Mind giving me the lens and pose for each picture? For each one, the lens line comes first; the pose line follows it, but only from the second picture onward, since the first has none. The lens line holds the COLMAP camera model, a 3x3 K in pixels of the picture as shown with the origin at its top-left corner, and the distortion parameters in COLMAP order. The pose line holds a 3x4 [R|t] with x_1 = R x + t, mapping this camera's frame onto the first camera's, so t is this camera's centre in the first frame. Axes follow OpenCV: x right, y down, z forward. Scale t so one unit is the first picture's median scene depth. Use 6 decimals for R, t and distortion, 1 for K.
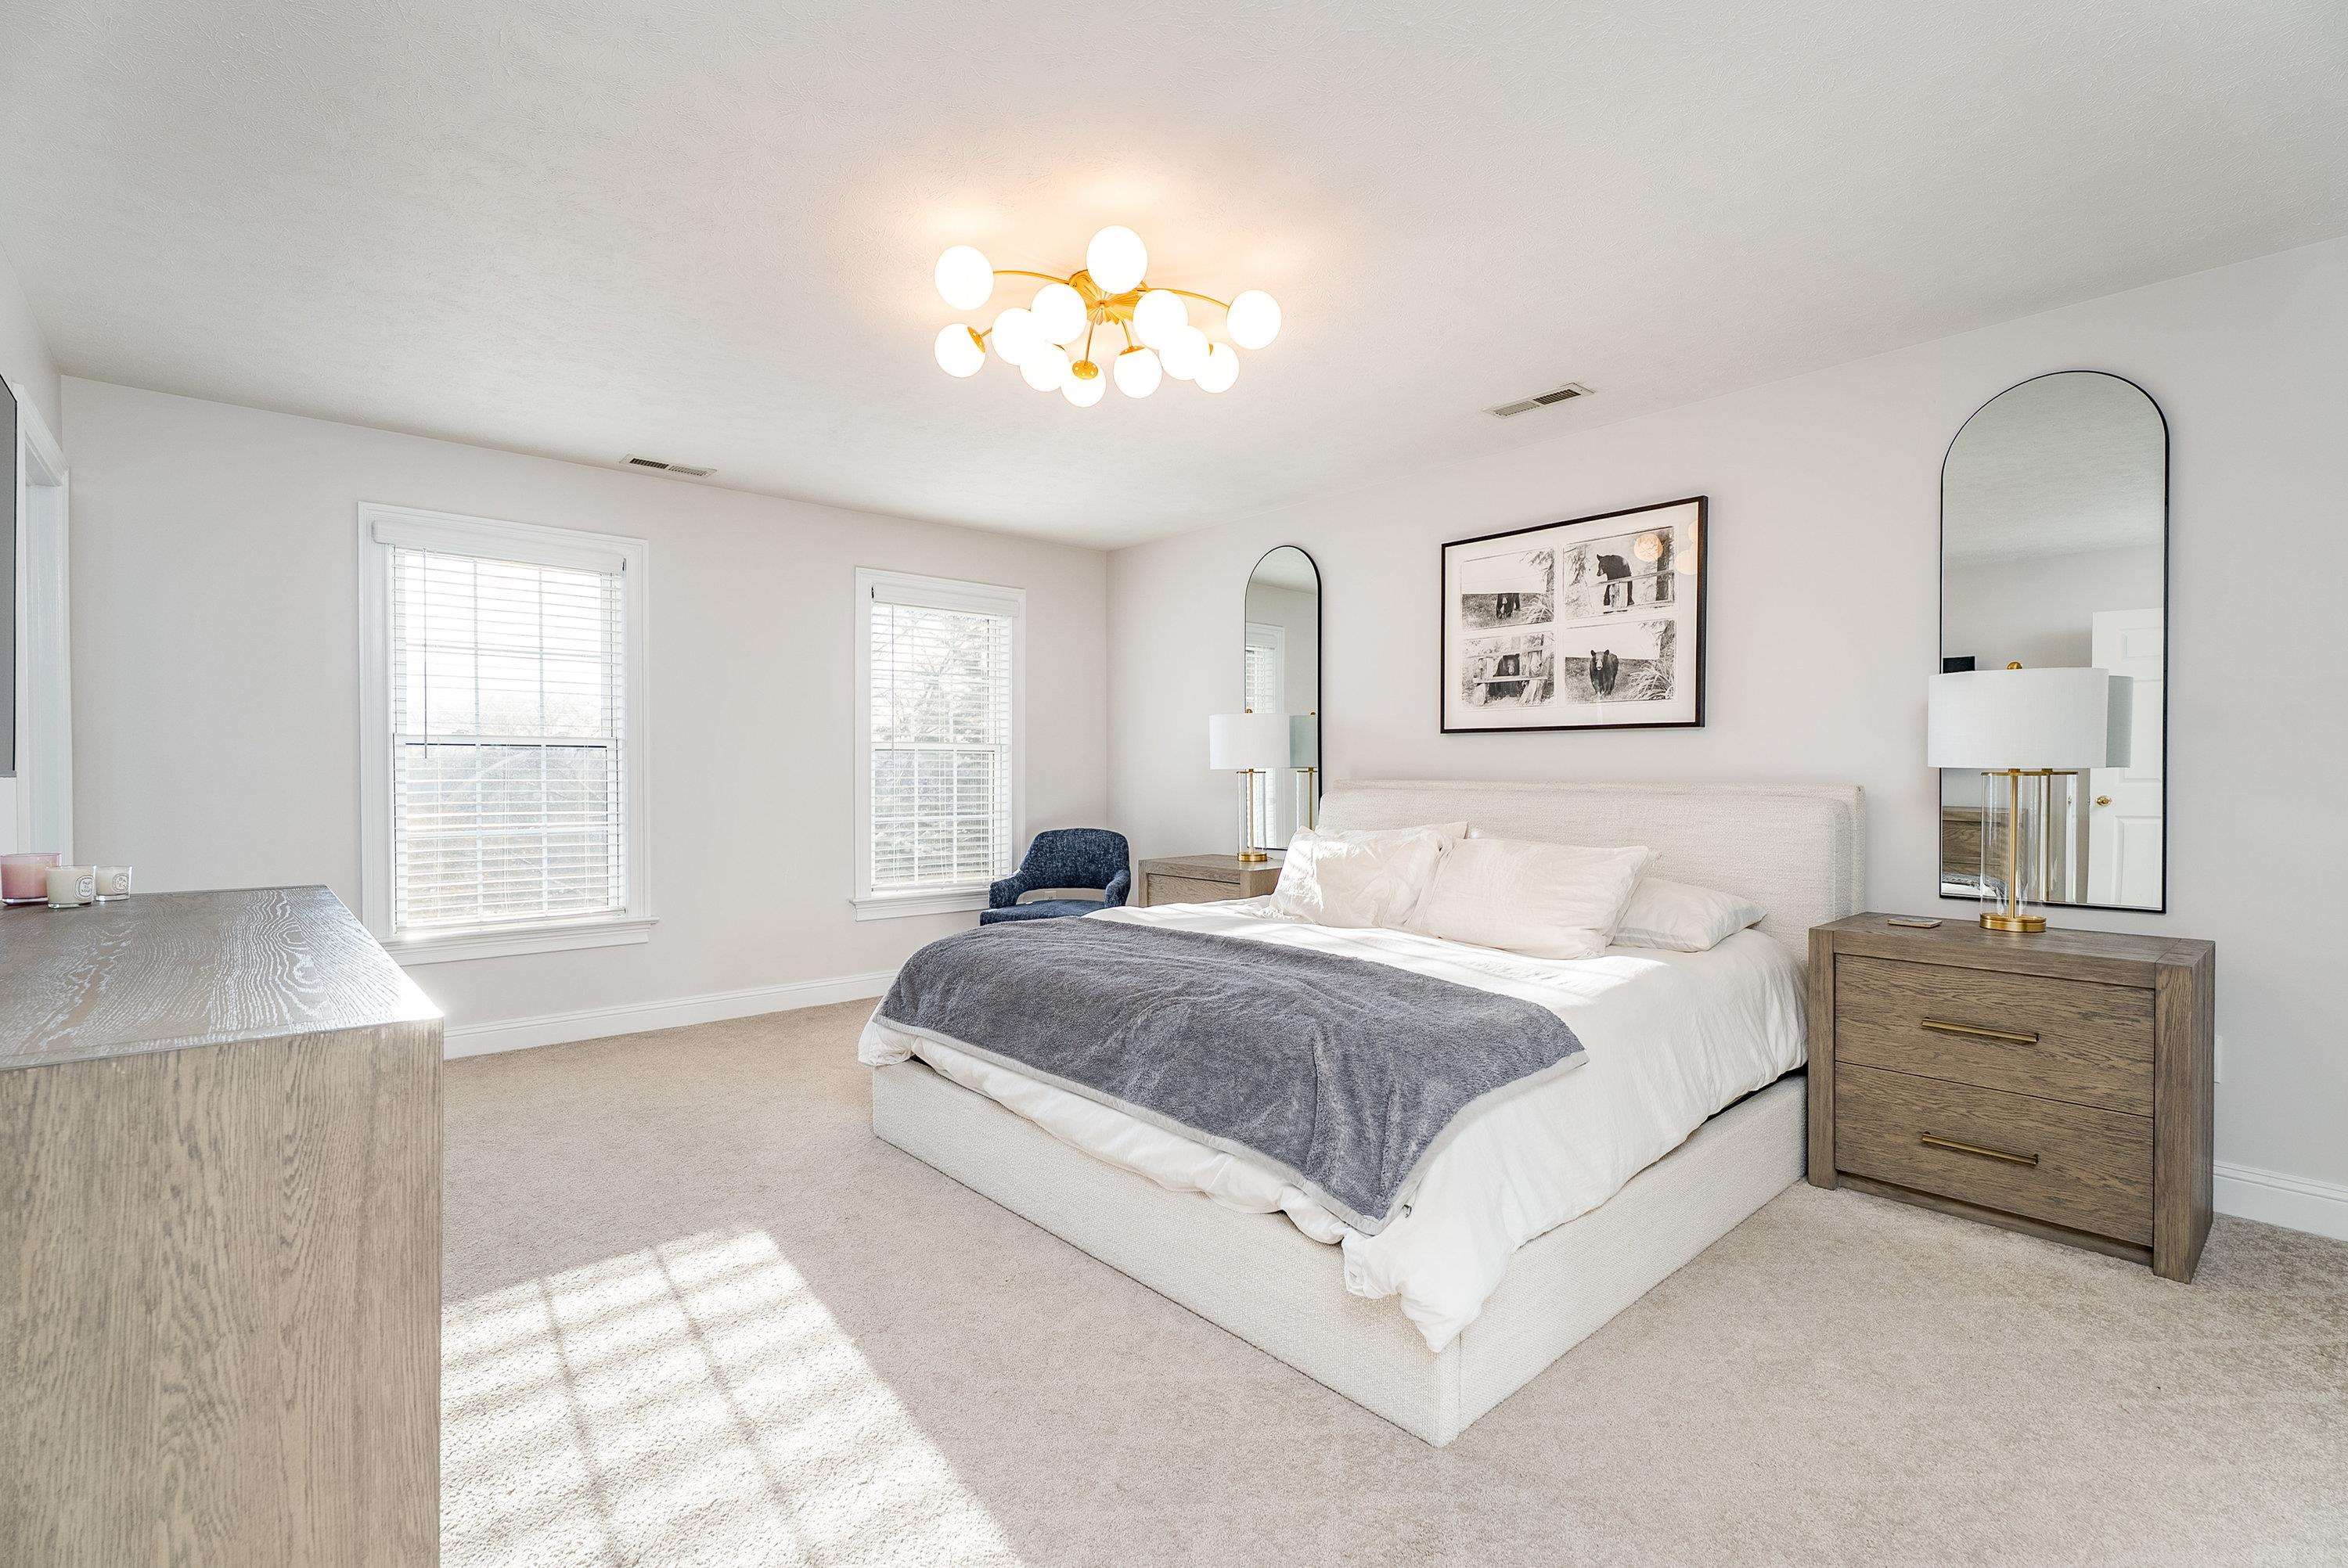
lens RADIAL K [[1060.0, 0, 1175.3], [0, 1060.0, 786.6], [0, 0, 1]] dist [0.003922, -0.002984]
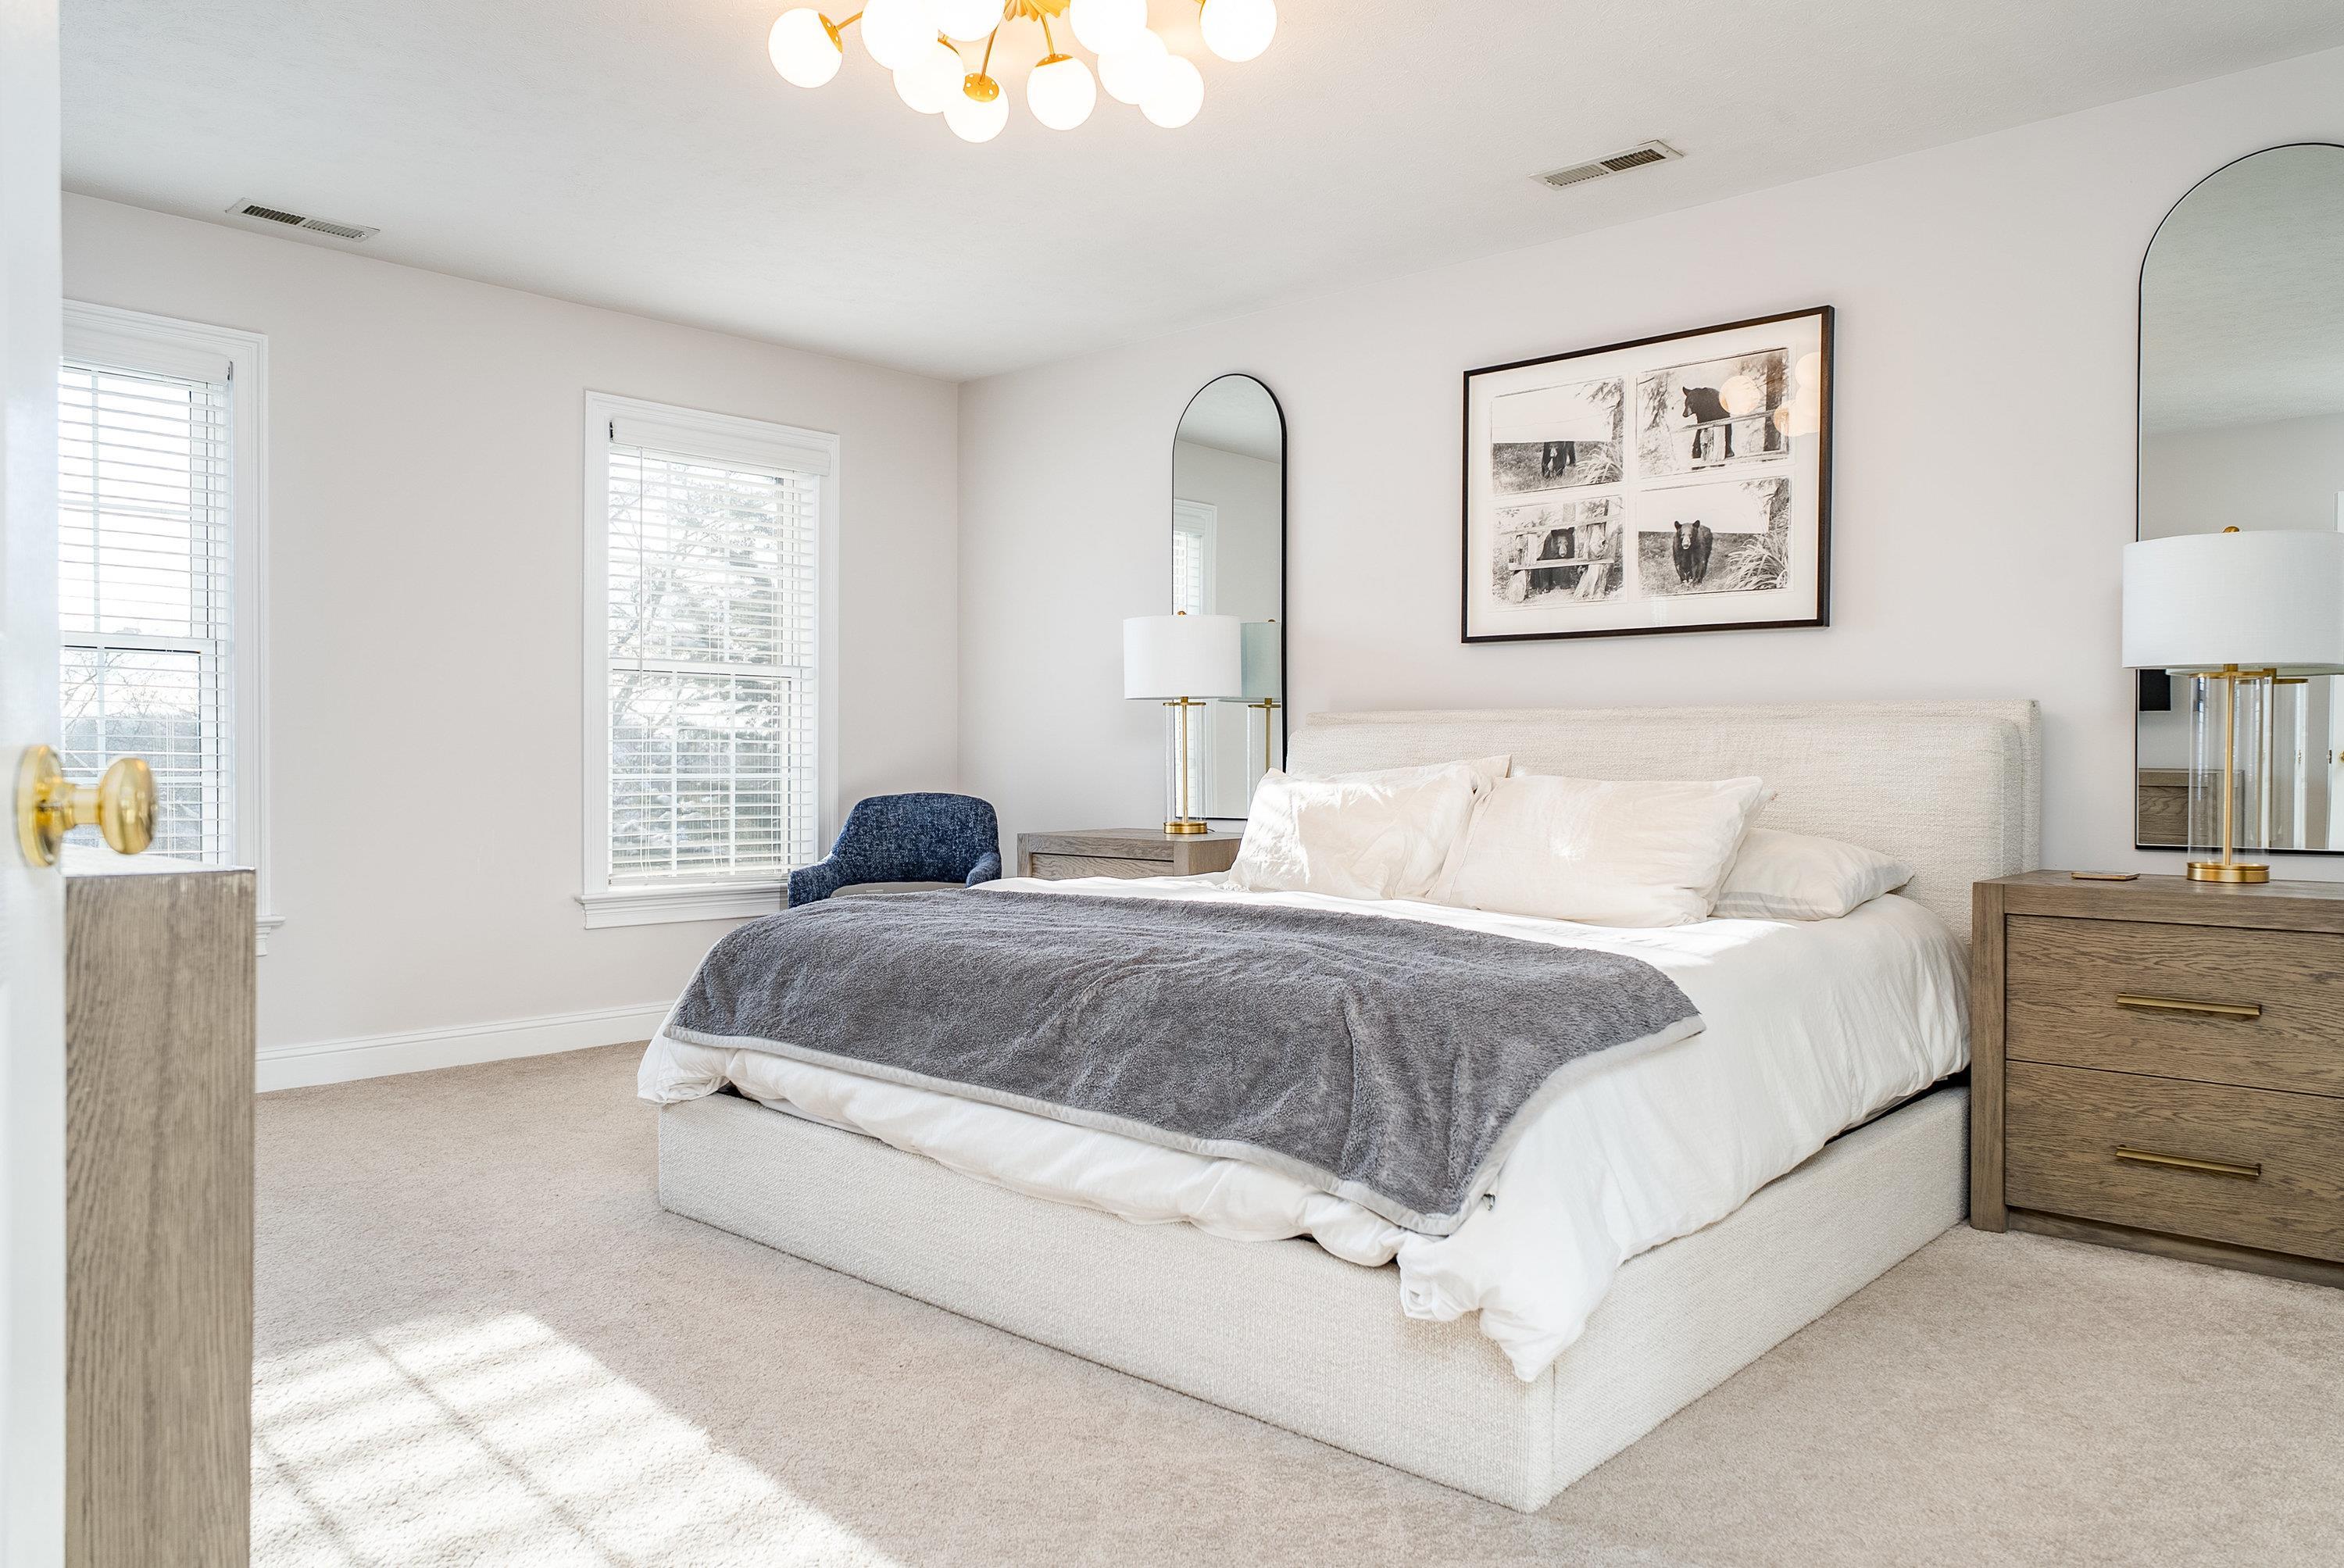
lens RADIAL K [[1625.4, 0, 1175.6], [0, 1625.4, 783.3], [0, 0, 1]] dist [-0.008247, 0.013031]
pose [[0.994955, 0.001191, 0.100317, -0.072604], [-0.001454, 0.999996, 0.002545, 0.064629], [-0.100313, -0.002678, 0.994952, -0.073975]]
